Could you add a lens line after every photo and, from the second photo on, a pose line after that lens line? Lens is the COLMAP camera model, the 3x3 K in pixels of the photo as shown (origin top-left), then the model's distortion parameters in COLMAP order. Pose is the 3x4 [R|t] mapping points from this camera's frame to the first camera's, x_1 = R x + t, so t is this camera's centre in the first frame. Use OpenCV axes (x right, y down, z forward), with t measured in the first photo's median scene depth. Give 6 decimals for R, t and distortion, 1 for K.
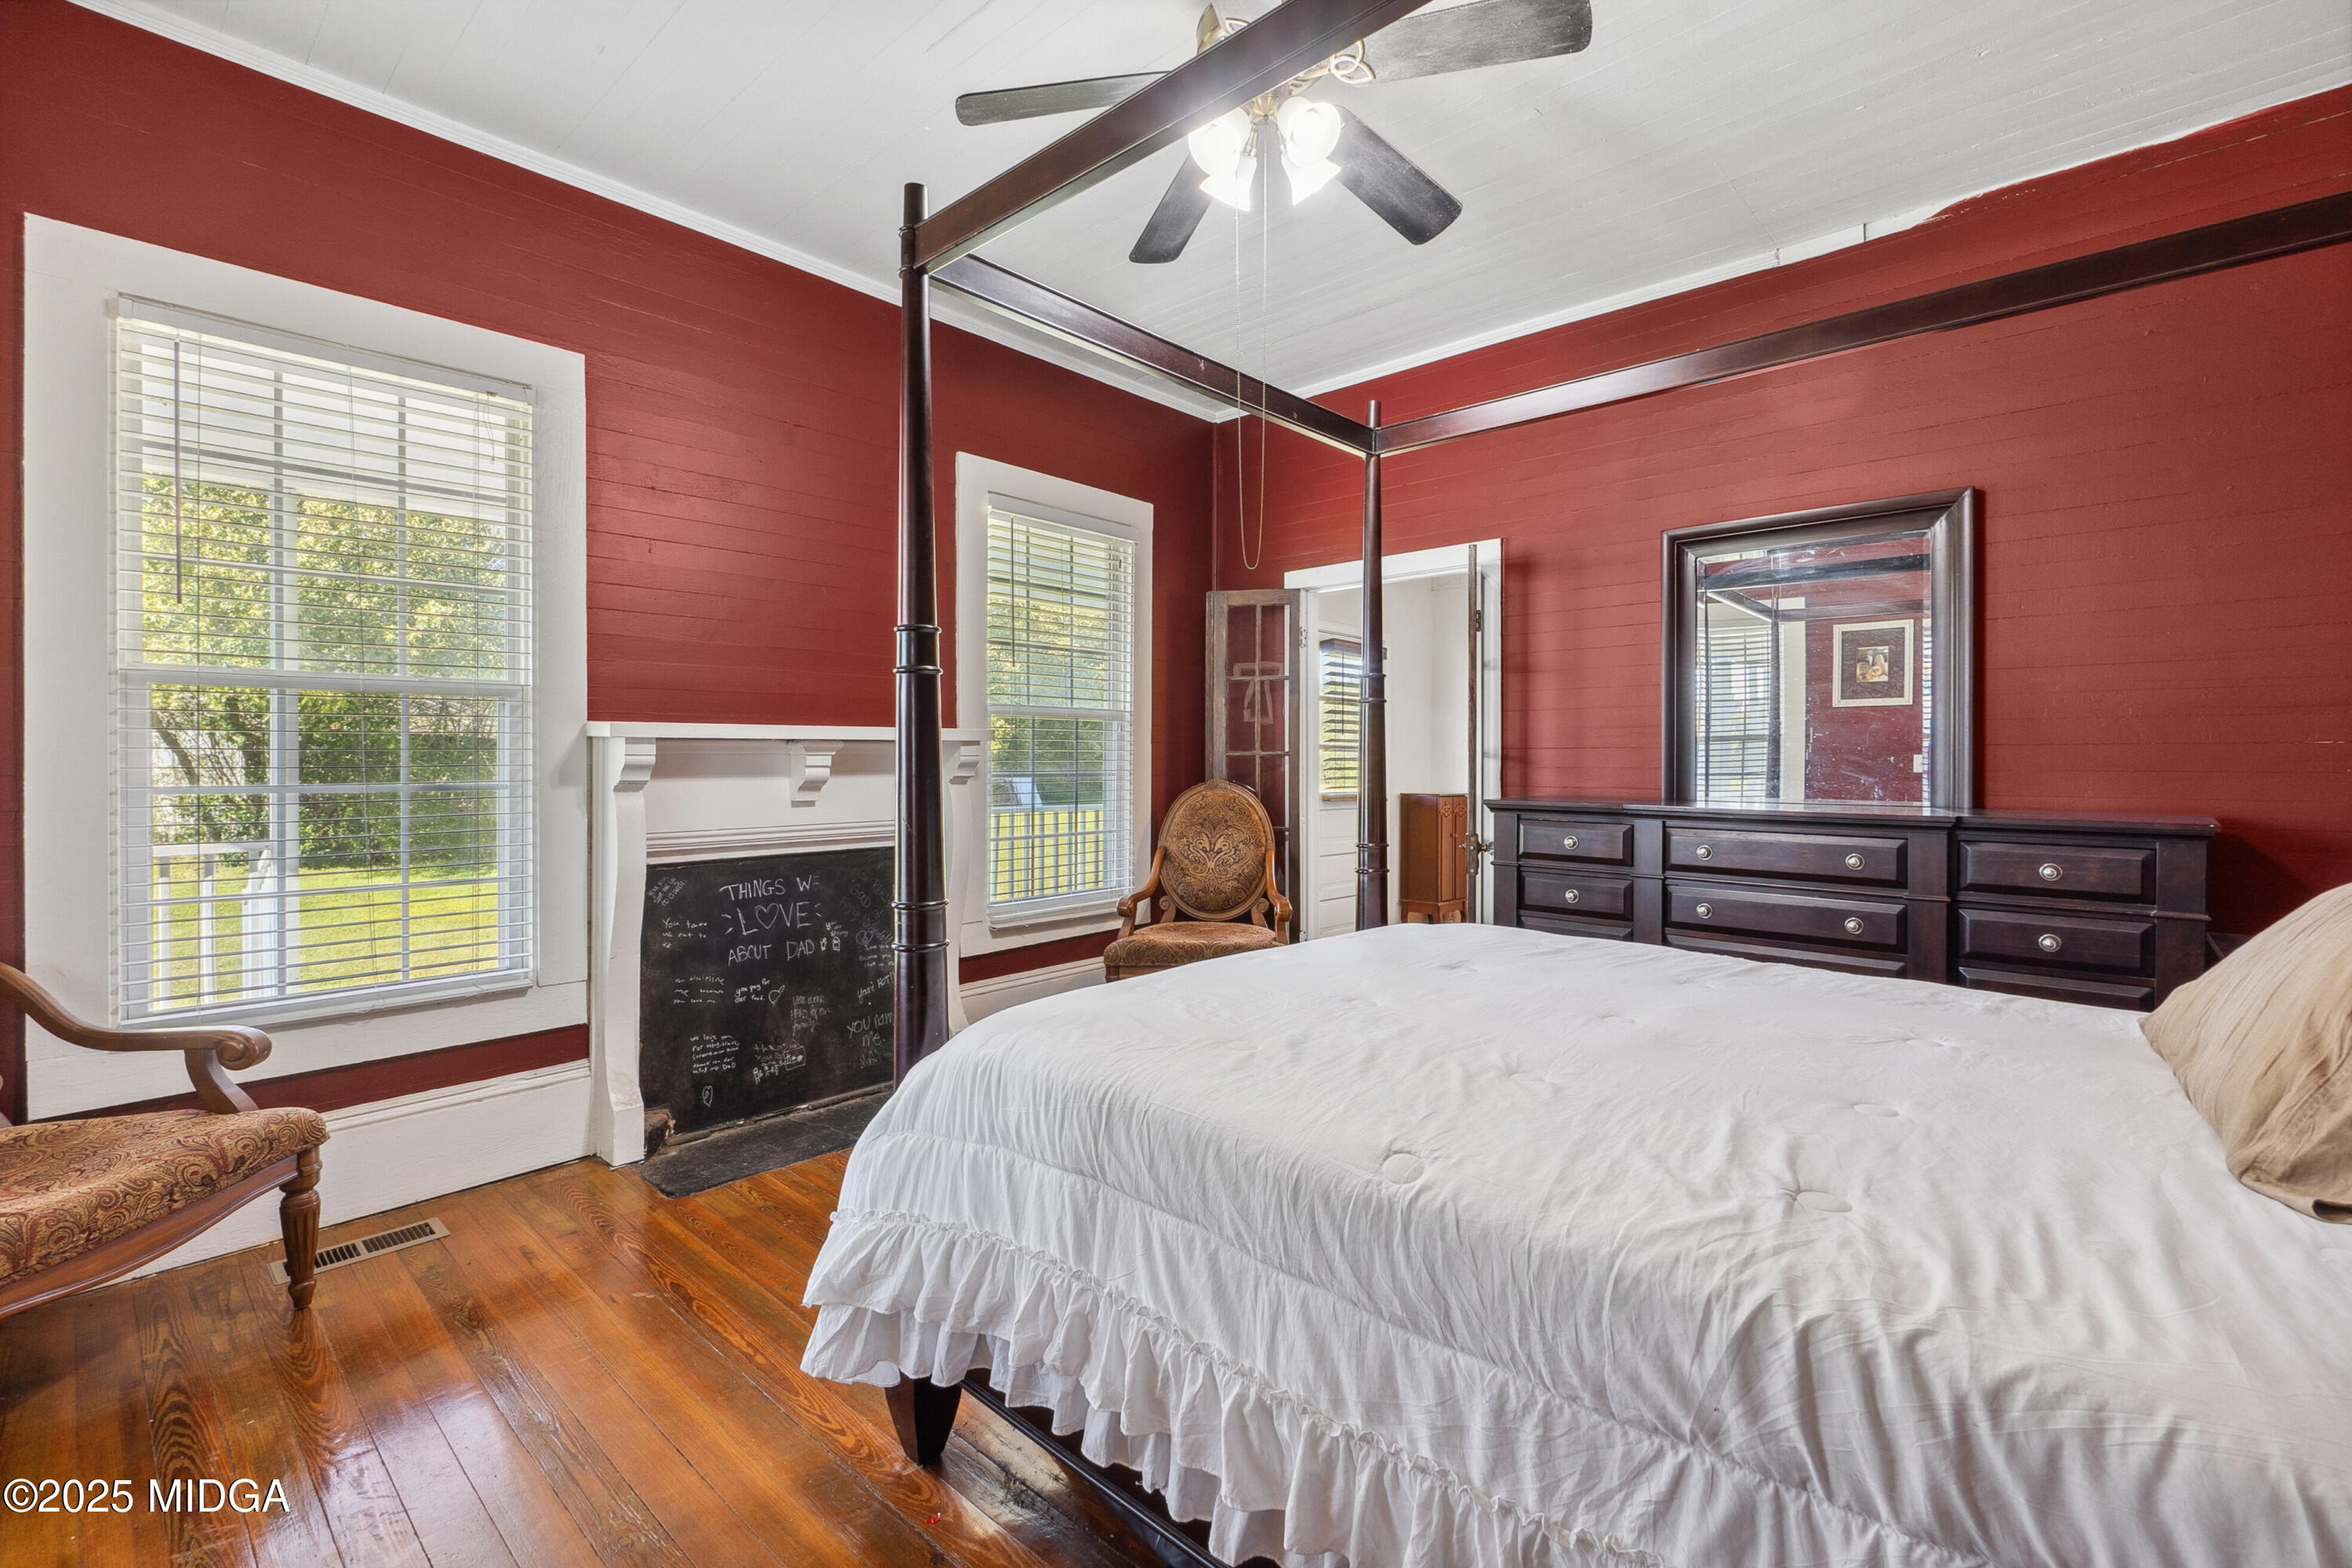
lens RADIAL K [[1028.9, 0, 1143.1], [0, 1028.9, 752.6], [0, 0, 1]] dist [0.000480, 0.000014]
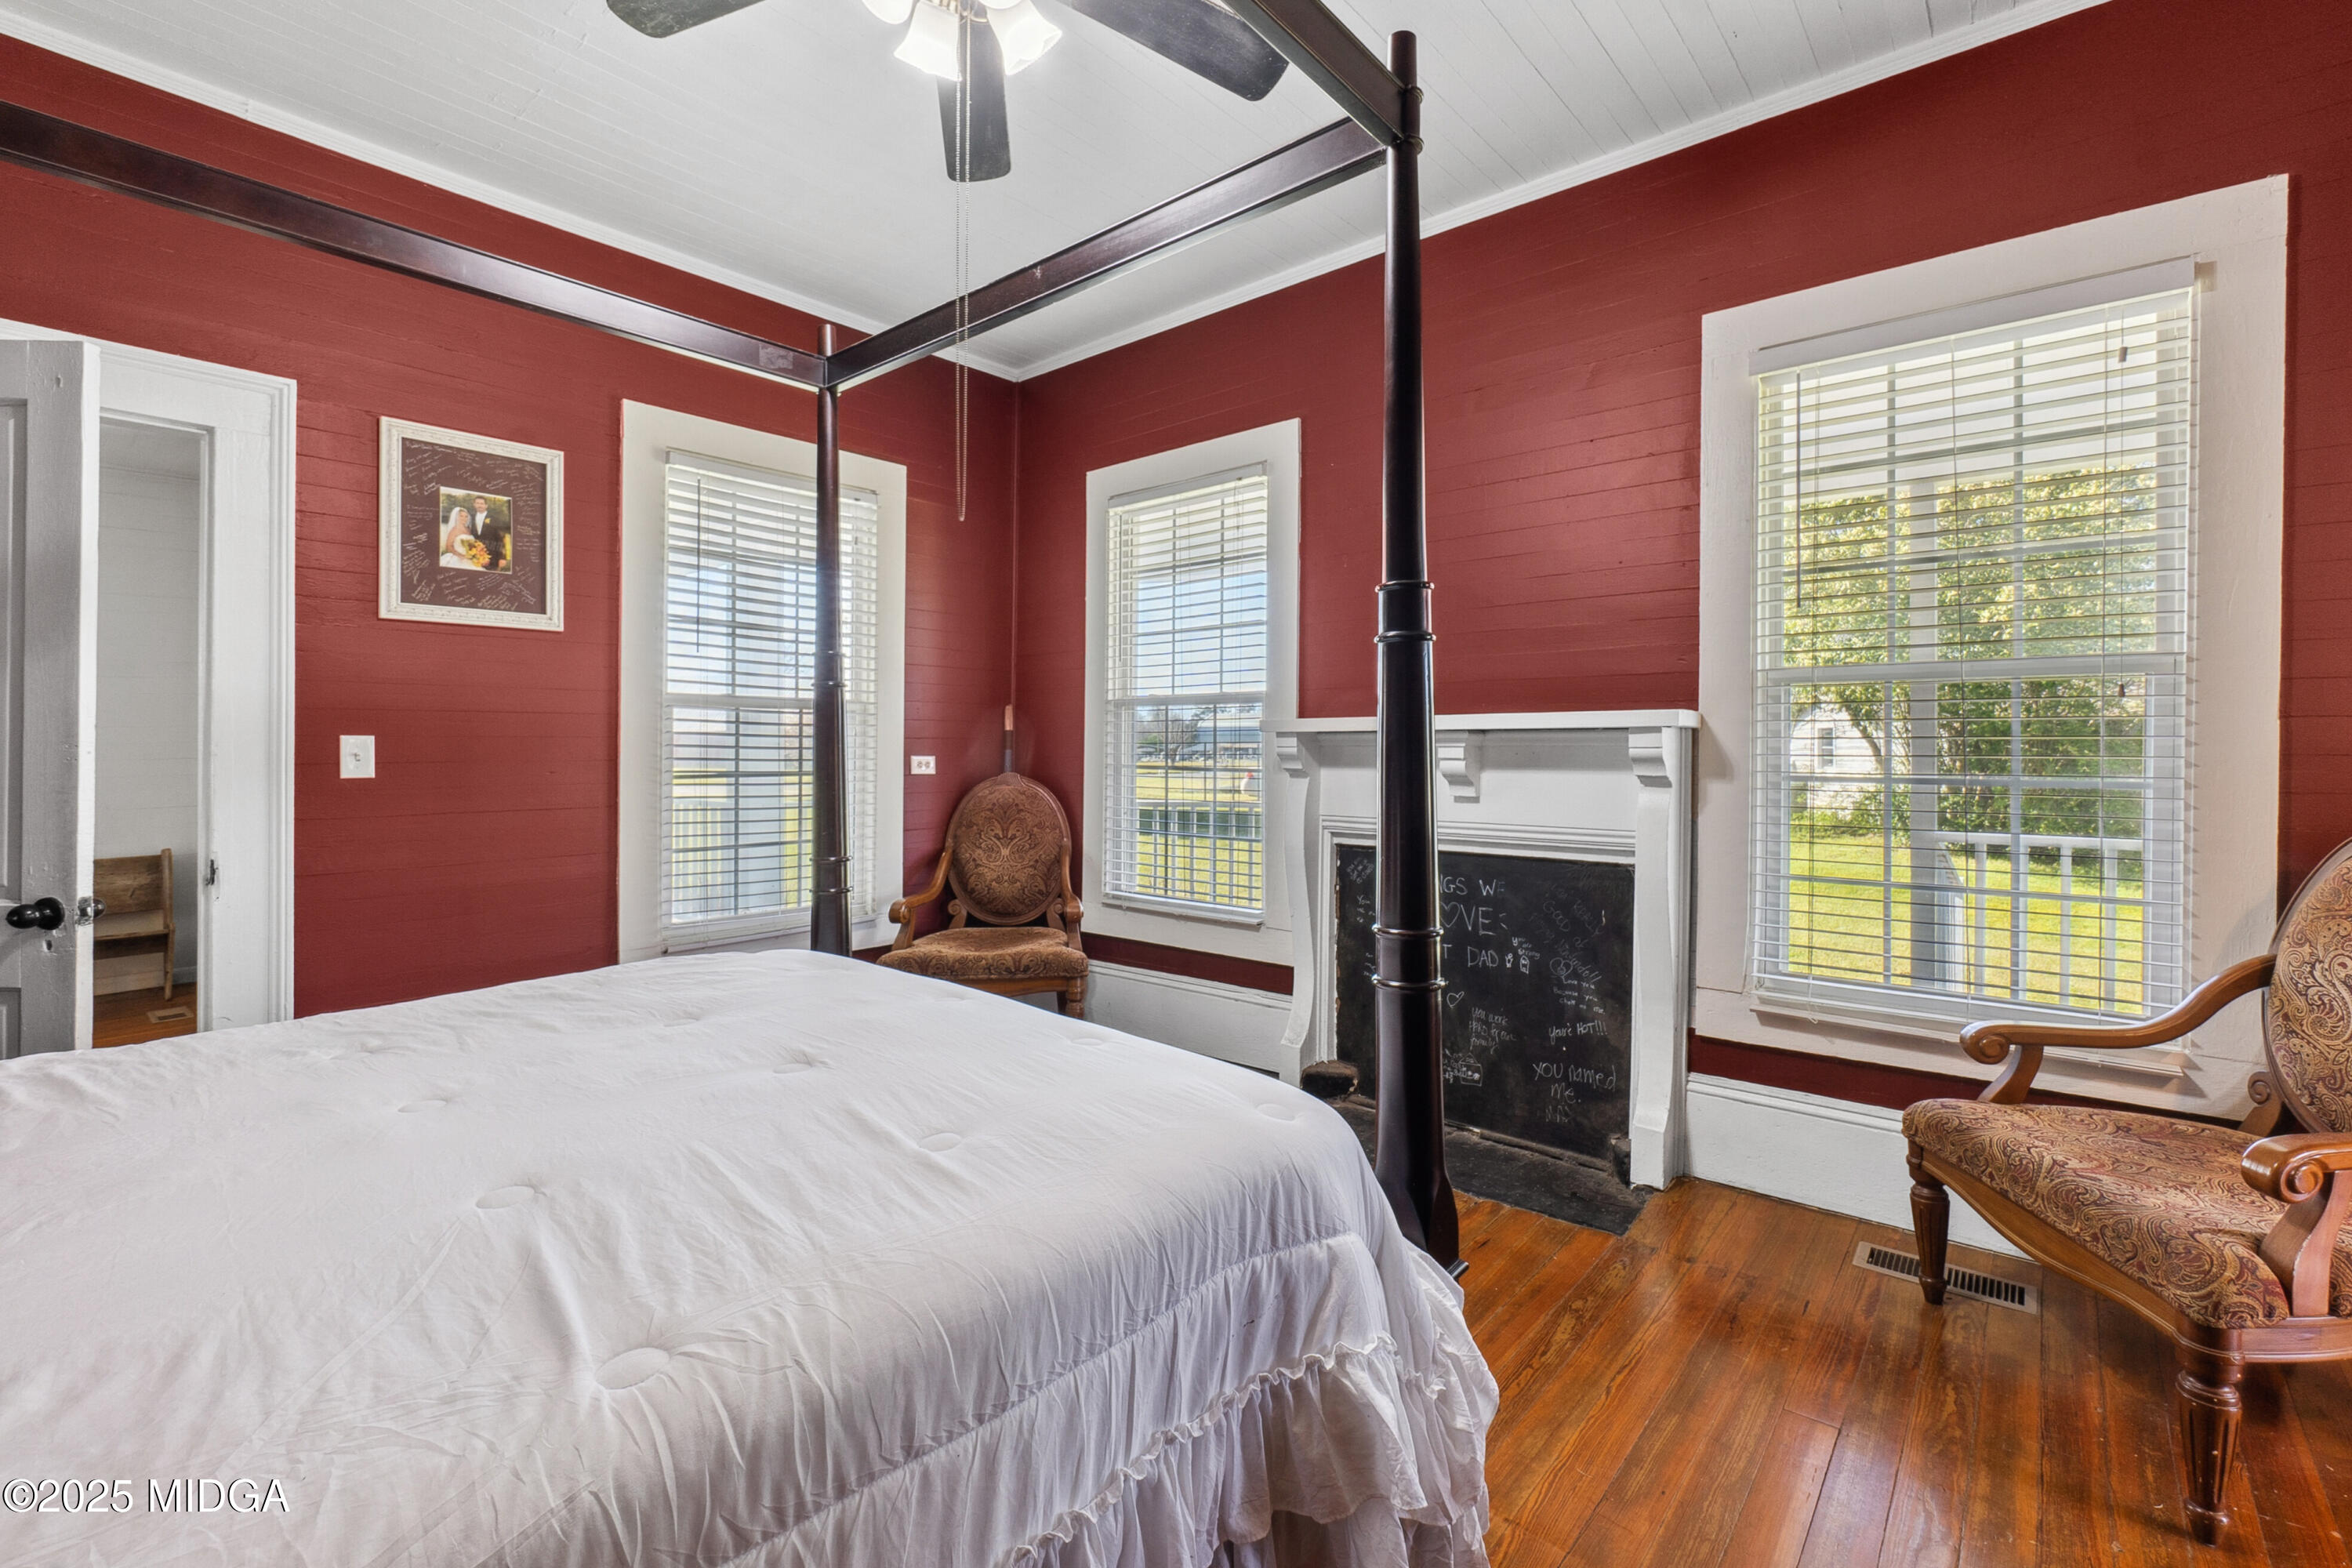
lens RADIAL K [[1028.9, 0, 1143.1], [0, 1028.9, 752.6], [0, 0, 1]] dist [0.000480, 0.000014]
pose [[0.034011, 0.000856, -0.999421, 0.570786], [-0.001153, 0.999999, 0.000817, 0.007119], [0.999421, 0.001125, 0.034012, 0.664392]]
